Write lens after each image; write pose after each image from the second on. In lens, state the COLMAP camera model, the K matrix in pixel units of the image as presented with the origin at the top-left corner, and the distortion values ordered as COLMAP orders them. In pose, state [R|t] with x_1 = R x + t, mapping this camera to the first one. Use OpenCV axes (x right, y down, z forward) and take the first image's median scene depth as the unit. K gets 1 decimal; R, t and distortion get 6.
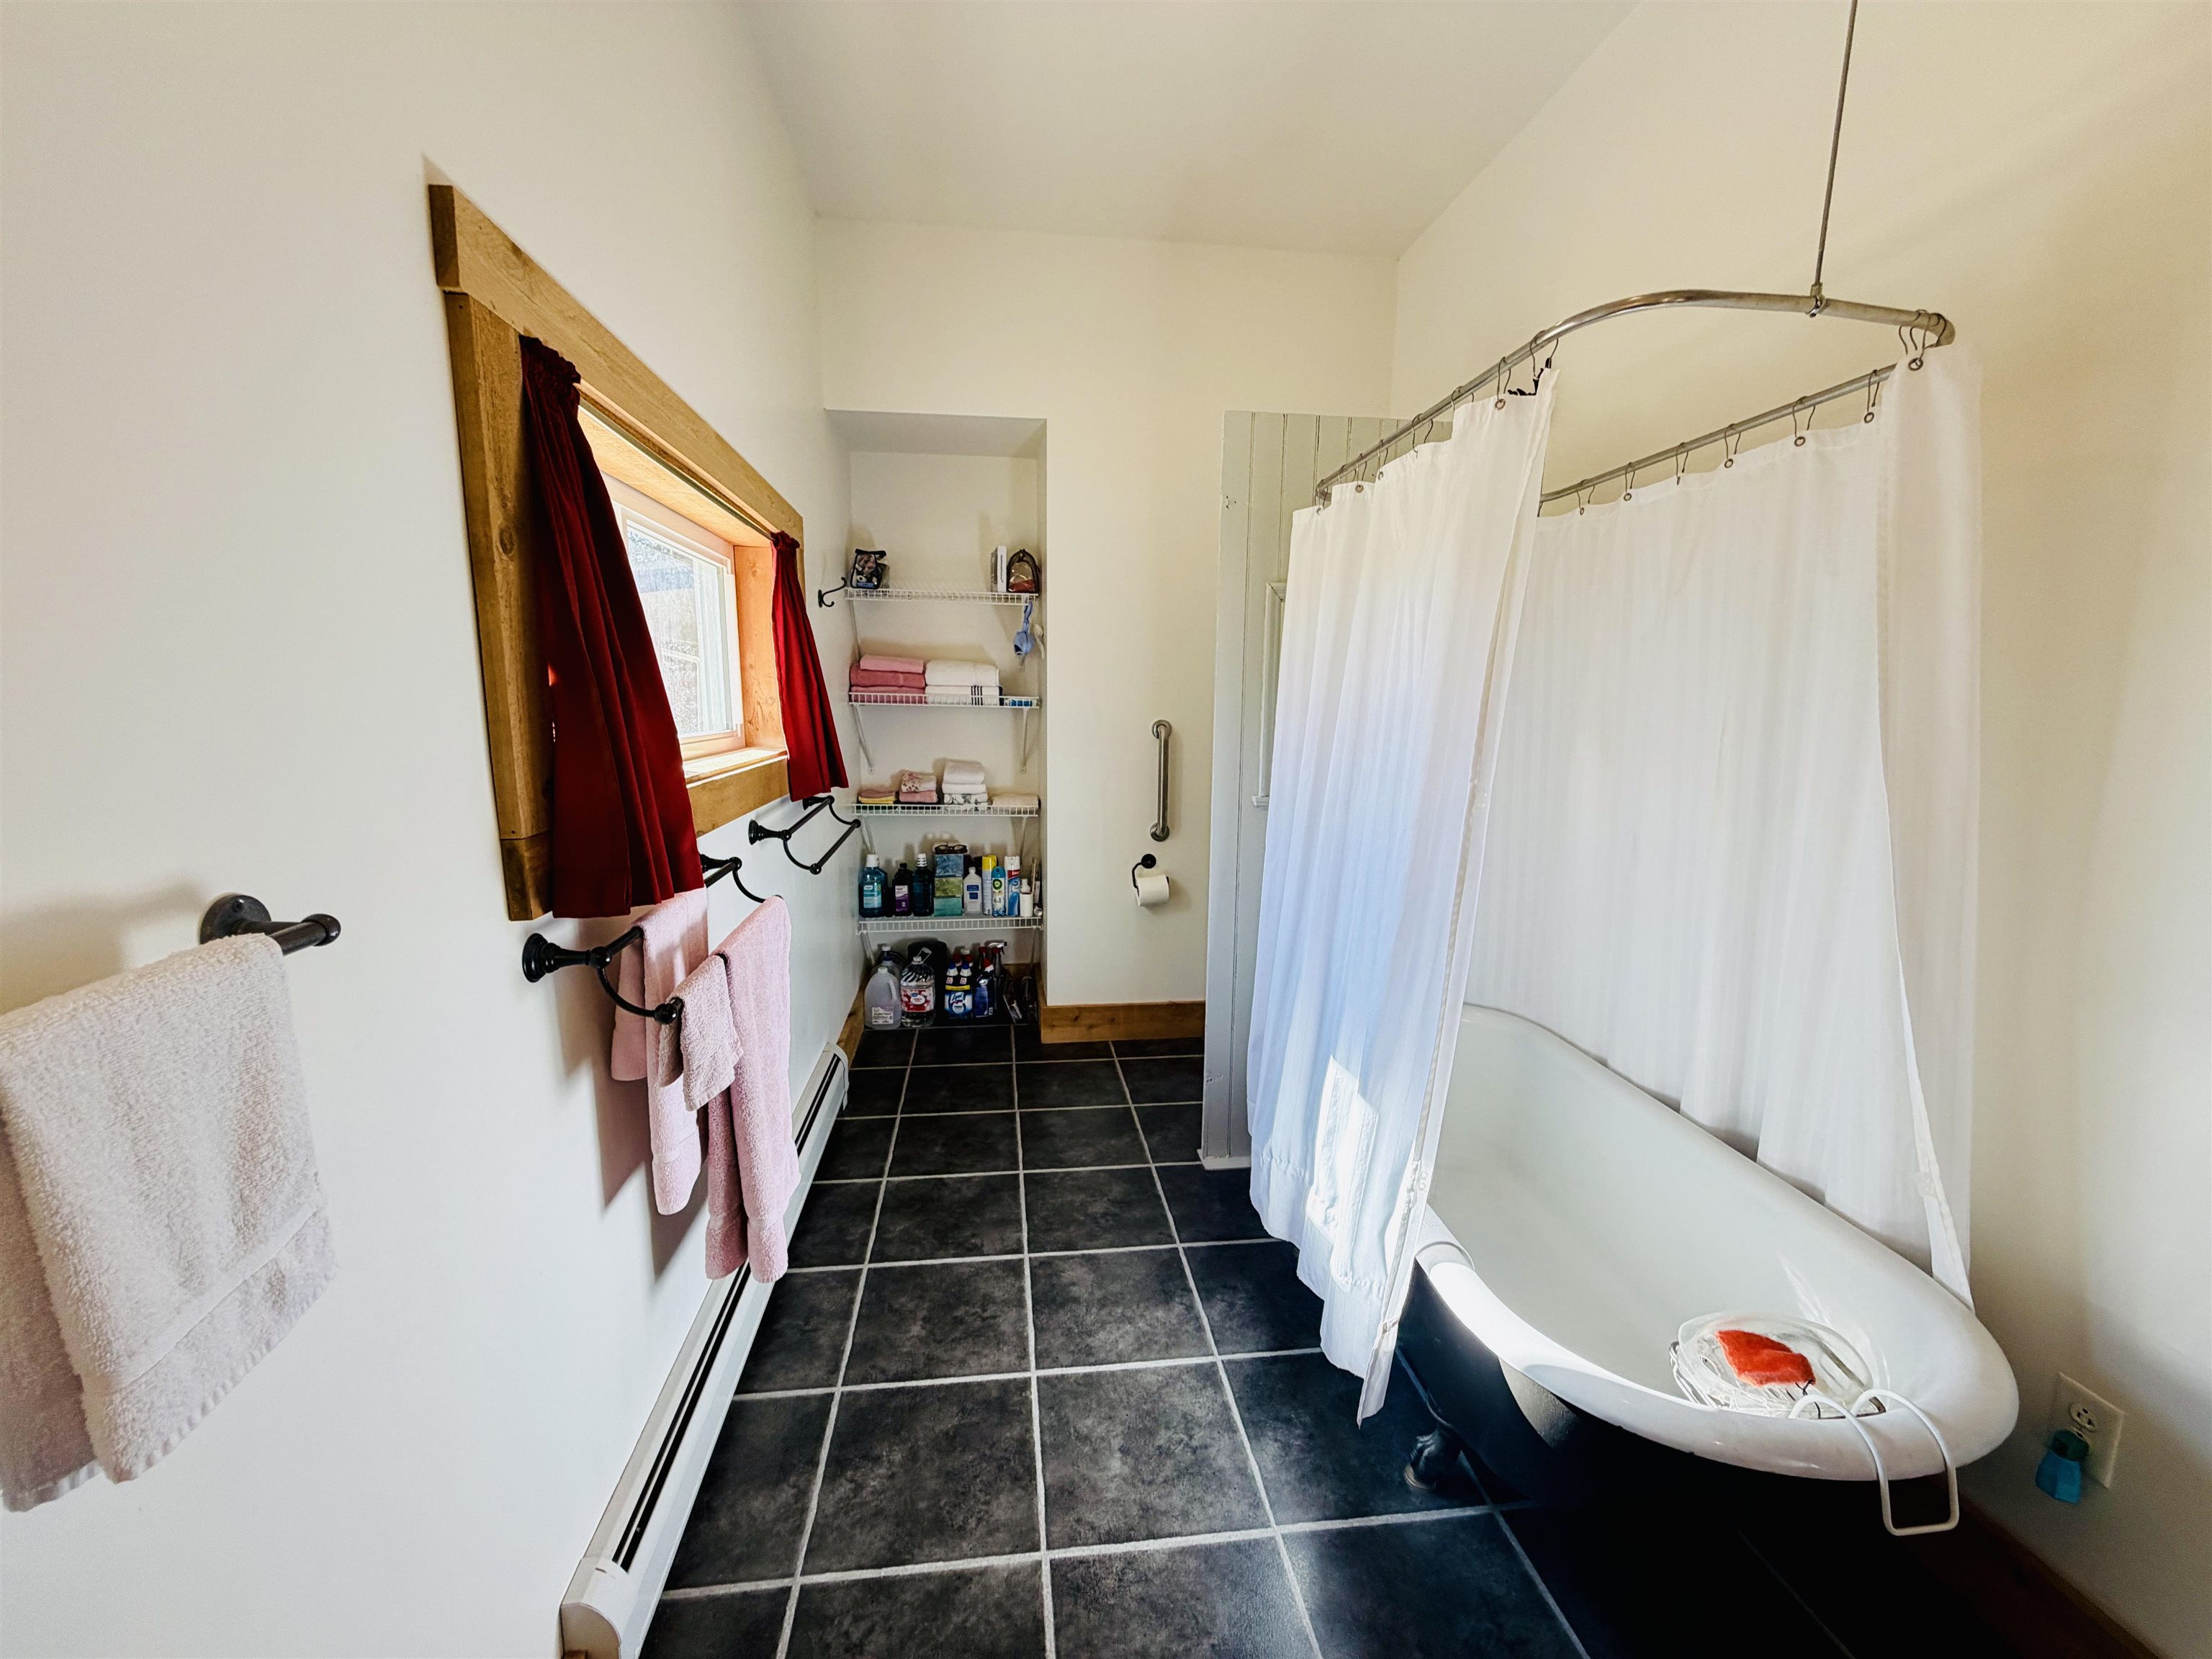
lens RADIAL K [[882.0, 0, 1102.9], [0, 882.0, 823.8], [0, 0, 1]] dist [0.001328, -0.000341]
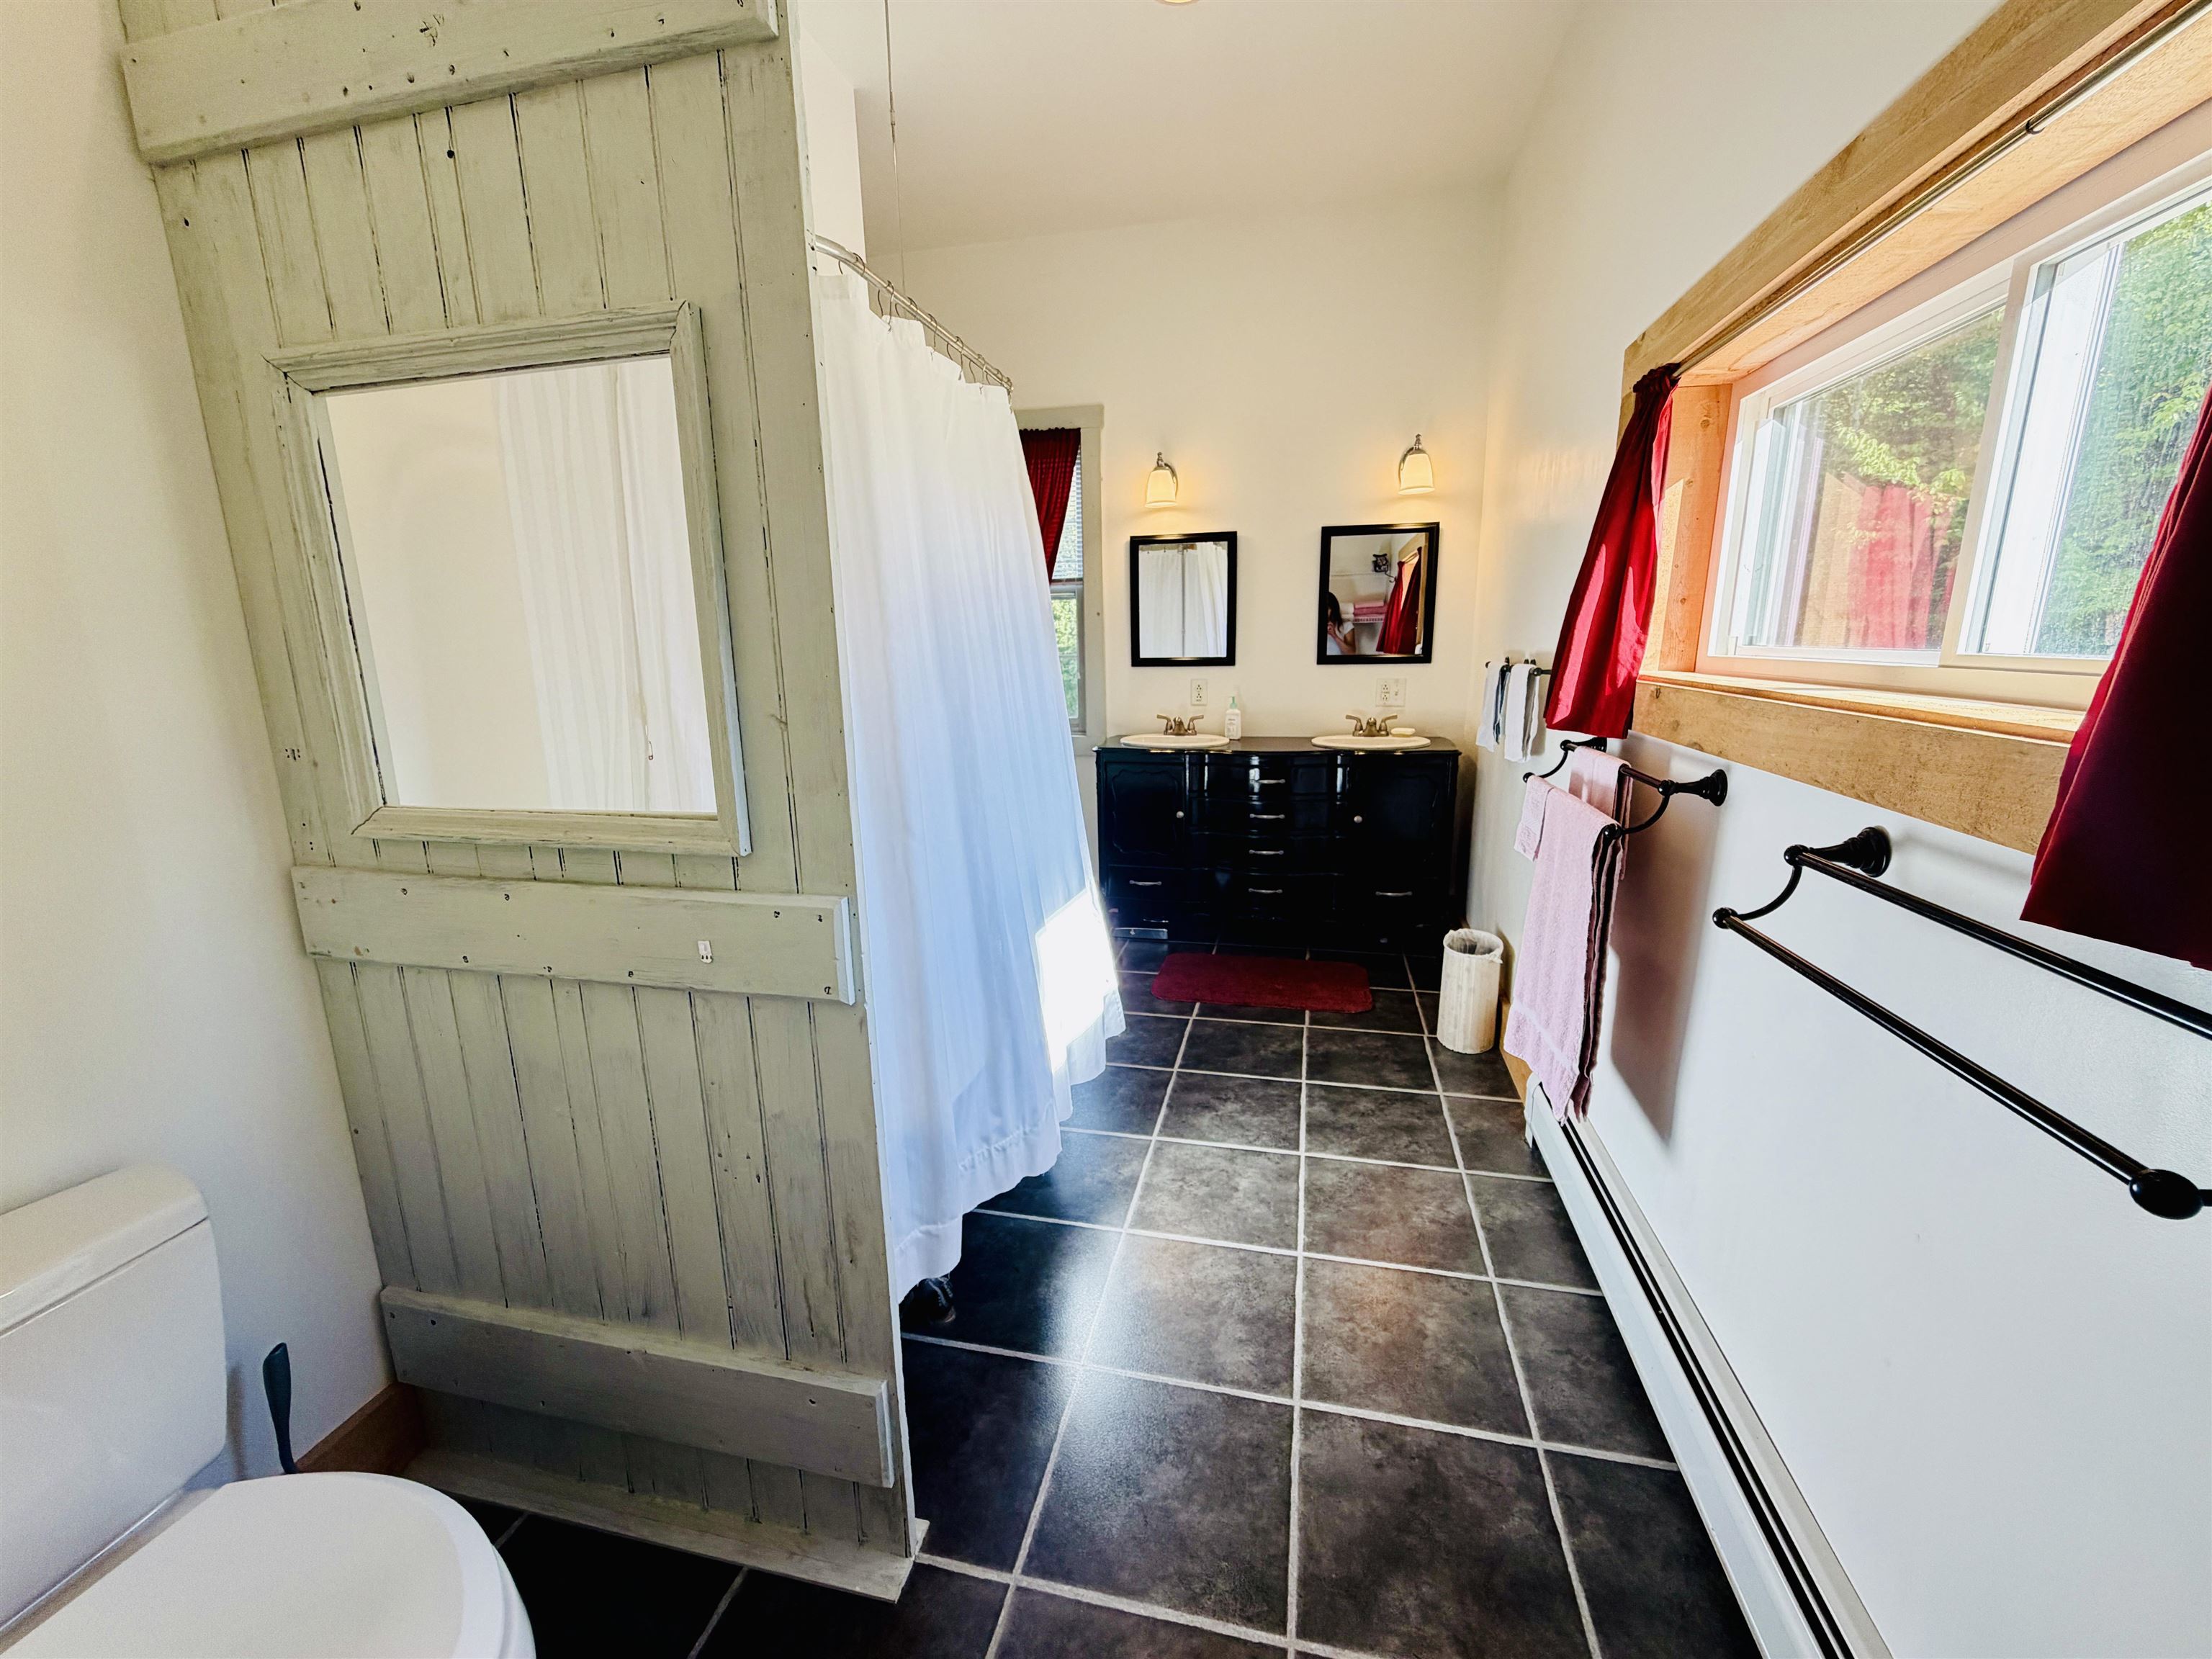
lens RADIAL K [[882.0, 0, 1104.8], [0, 882.0, 828.8], [0, 0, 1]] dist [0.001328, -0.000341]
pose [[-0.939023, -0.065774, 0.337505, -0.177527], [0.059030, 0.936127, 0.346672, -0.225914], [-0.338750, 0.345455, -0.875162, 1.787969]]
